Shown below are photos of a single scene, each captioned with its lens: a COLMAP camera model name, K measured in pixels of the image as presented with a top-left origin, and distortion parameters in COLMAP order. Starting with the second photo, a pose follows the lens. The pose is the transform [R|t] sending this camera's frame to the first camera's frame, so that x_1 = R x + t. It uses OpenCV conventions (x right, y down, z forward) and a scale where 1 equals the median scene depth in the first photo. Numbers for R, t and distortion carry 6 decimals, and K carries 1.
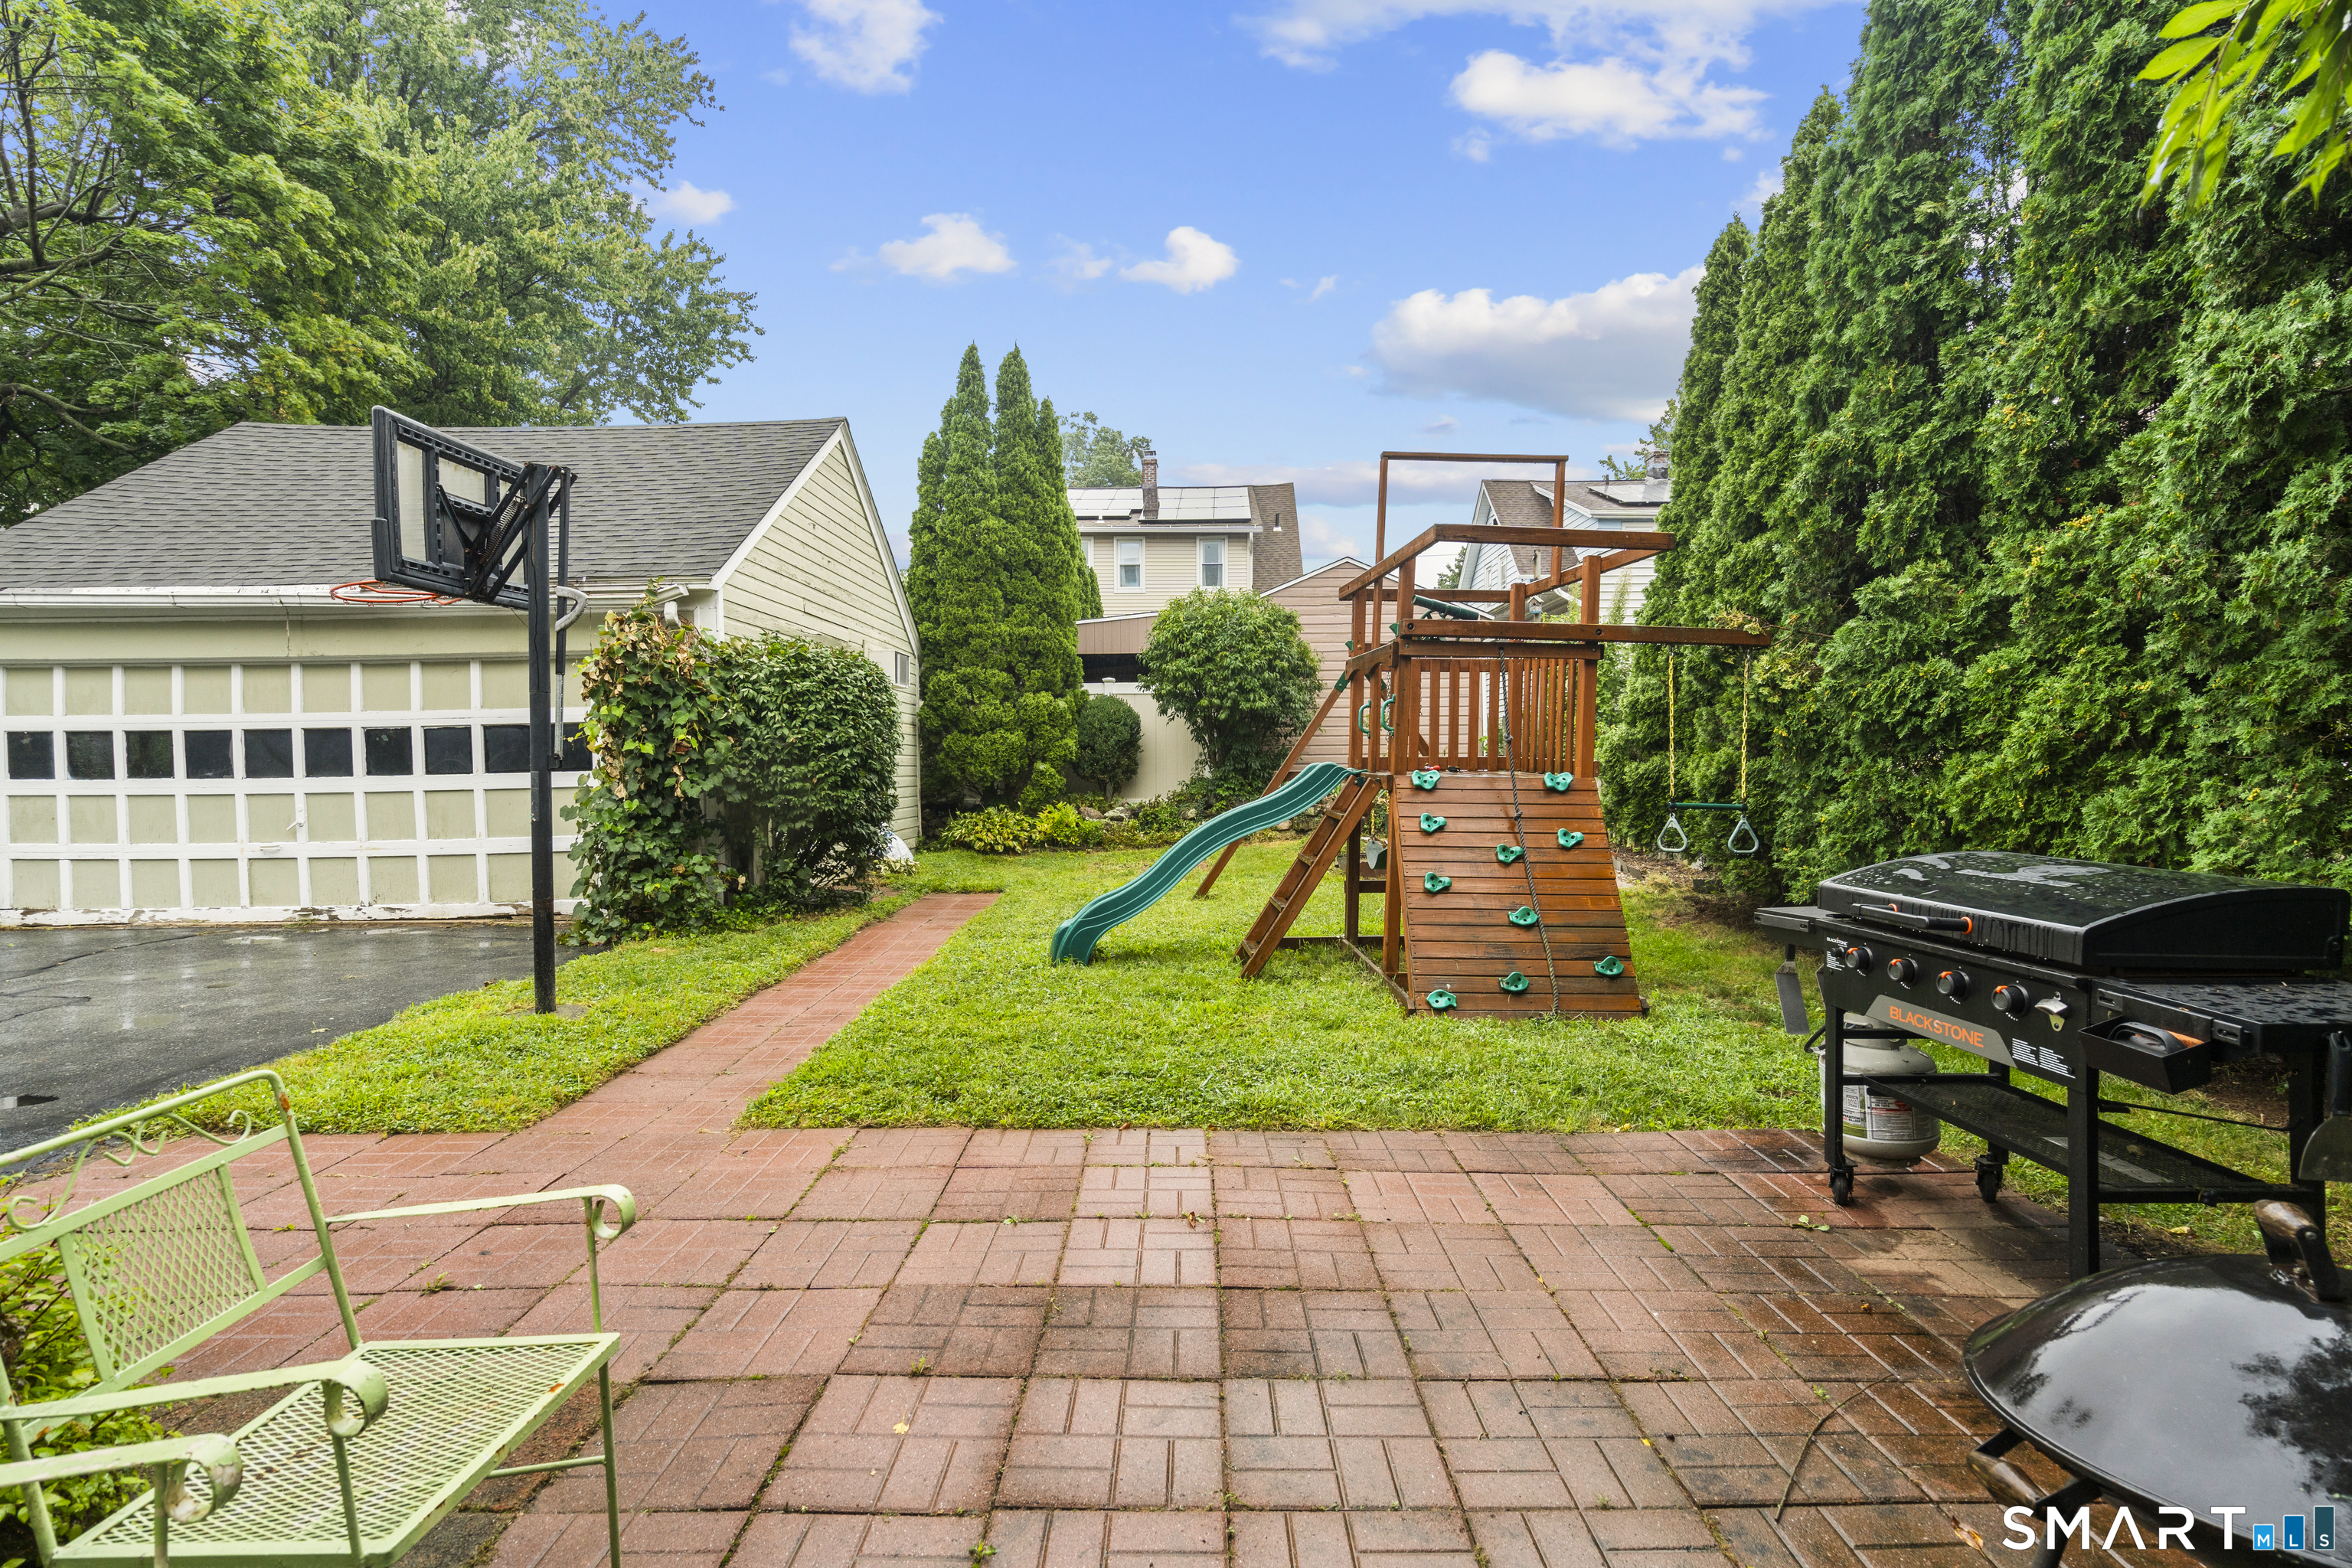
lens RADIAL K [[1103.0, 0, 1183.4], [0, 1103.0, 794.6], [0, 0, 1]] dist [-0.021163, 0.000042]
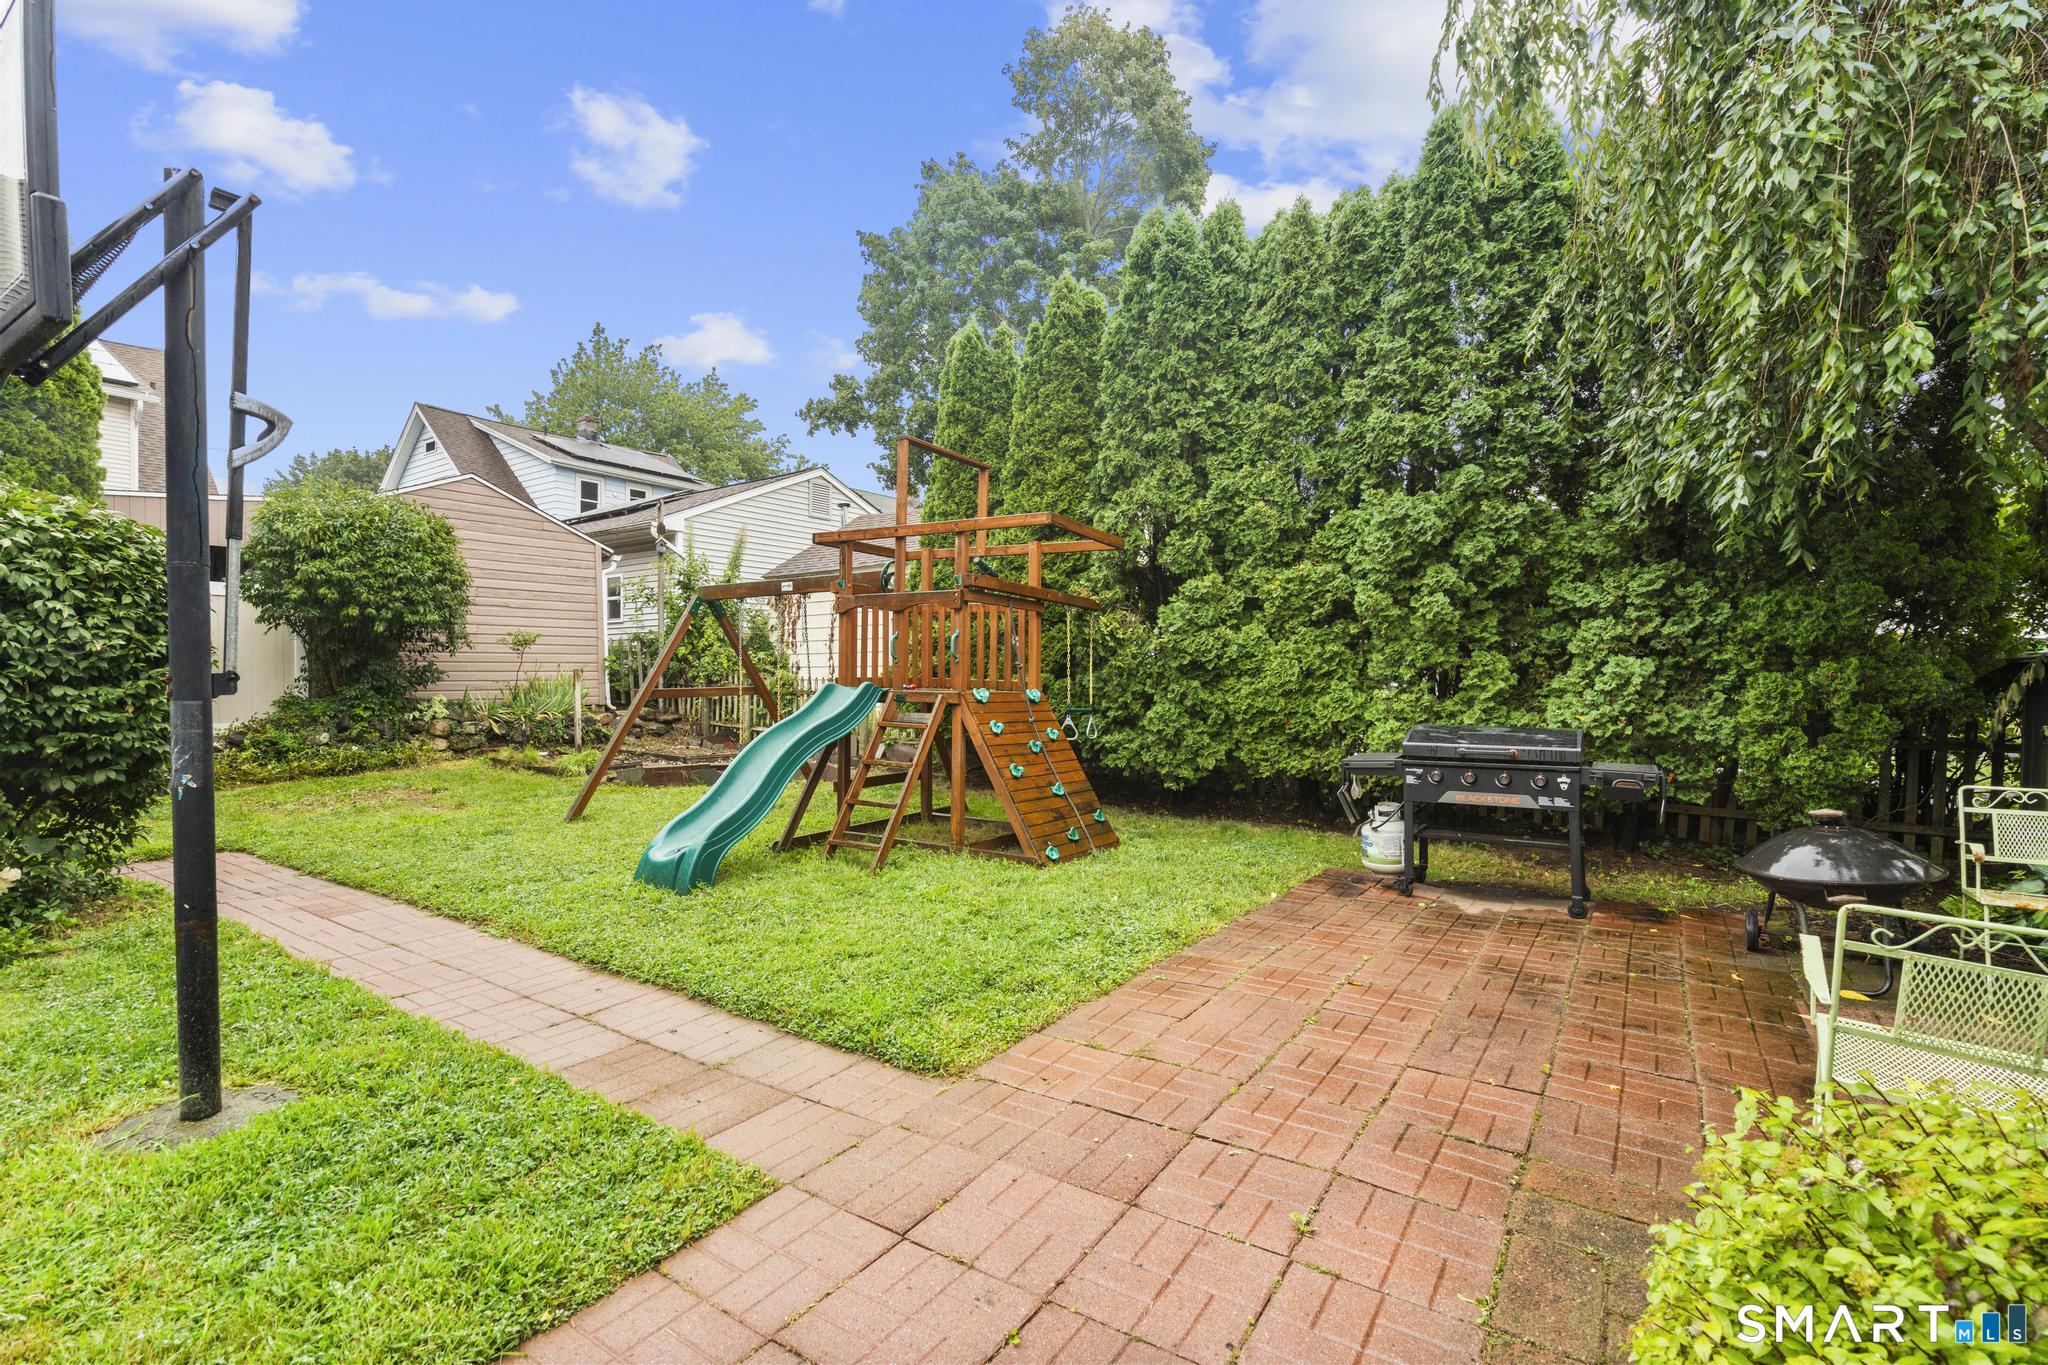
lens RADIAL K [[921.0, 0, 1024.6], [0, 921.0, 679.4], [0, 0, 1]] dist [-0.005636, 0.001764]
pose [[0.555778, 0.001339, 0.831330, -0.500811], [0.021625, 0.999637, -0.016067, -0.010418], [-0.831049, 0.026908, 0.555548, 0.248888]]
